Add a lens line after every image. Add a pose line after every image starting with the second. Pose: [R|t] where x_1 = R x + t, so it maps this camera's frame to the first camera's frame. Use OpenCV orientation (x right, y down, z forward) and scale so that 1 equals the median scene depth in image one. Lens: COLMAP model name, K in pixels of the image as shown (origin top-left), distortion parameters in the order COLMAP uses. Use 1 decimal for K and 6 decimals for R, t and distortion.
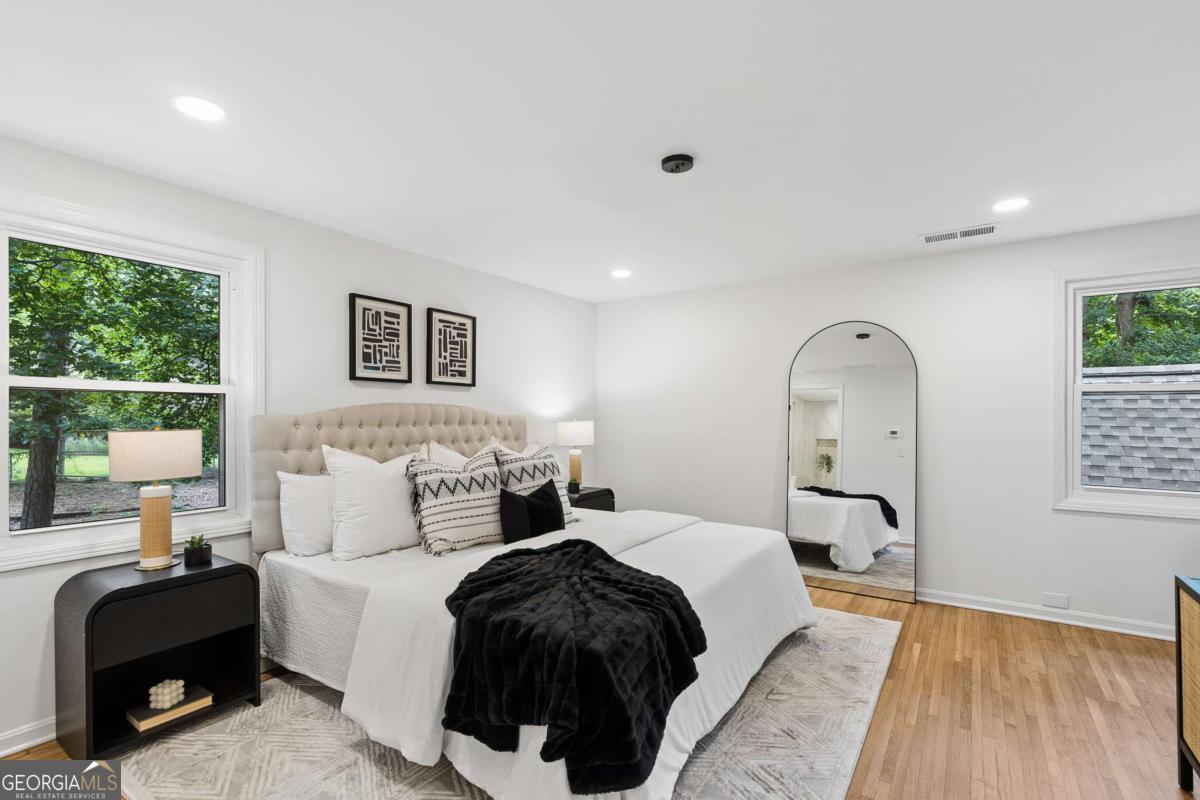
lens RADIAL K [[544.4, 0, 606.8], [0, 544.4, 417.8], [0, 0, 1]] dist [-0.011301, 0.004388]
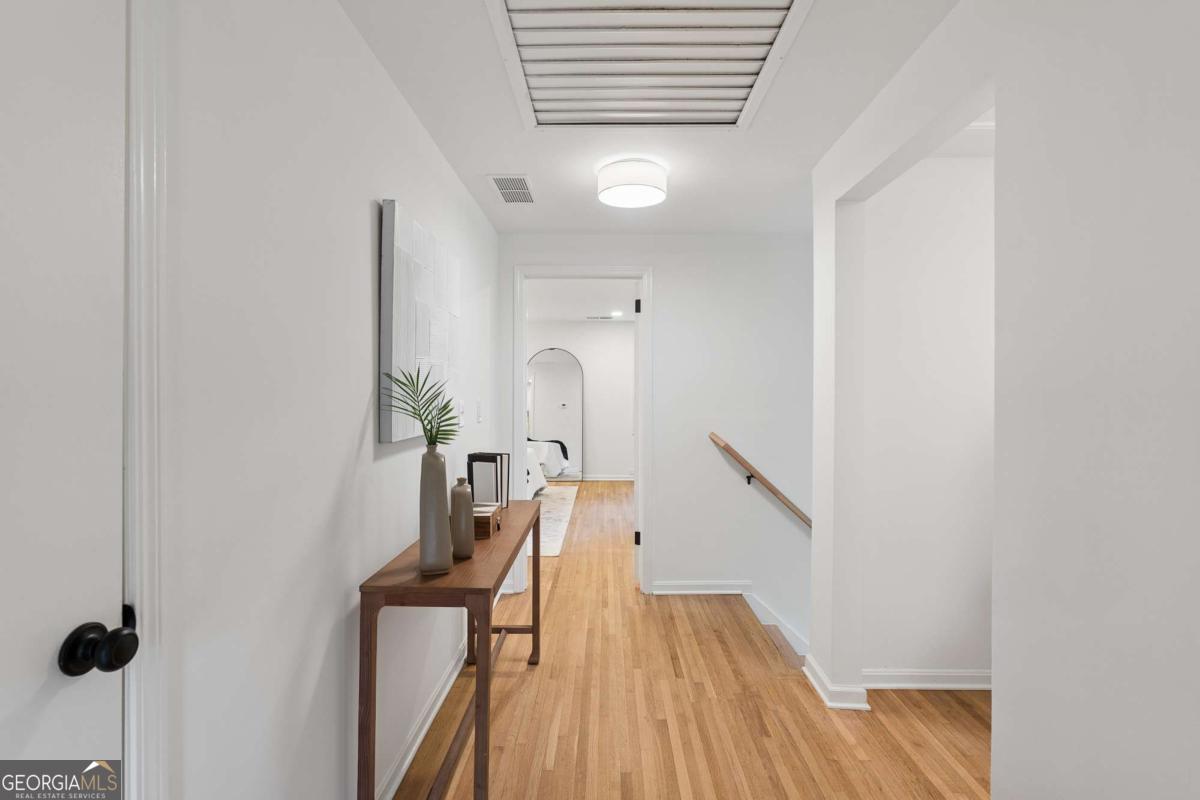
lens RADIAL K [[544.4, 0, 599.7], [0, 544.4, 394.8], [0, 0, 1]] dist [-0.011301, 0.004388]
pose [[0.836045, 0.001088, 0.548660, -0.588019], [-0.001899, 0.999998, 0.000911, -0.008096], [-0.548658, -0.001804, 0.836045, -0.886888]]
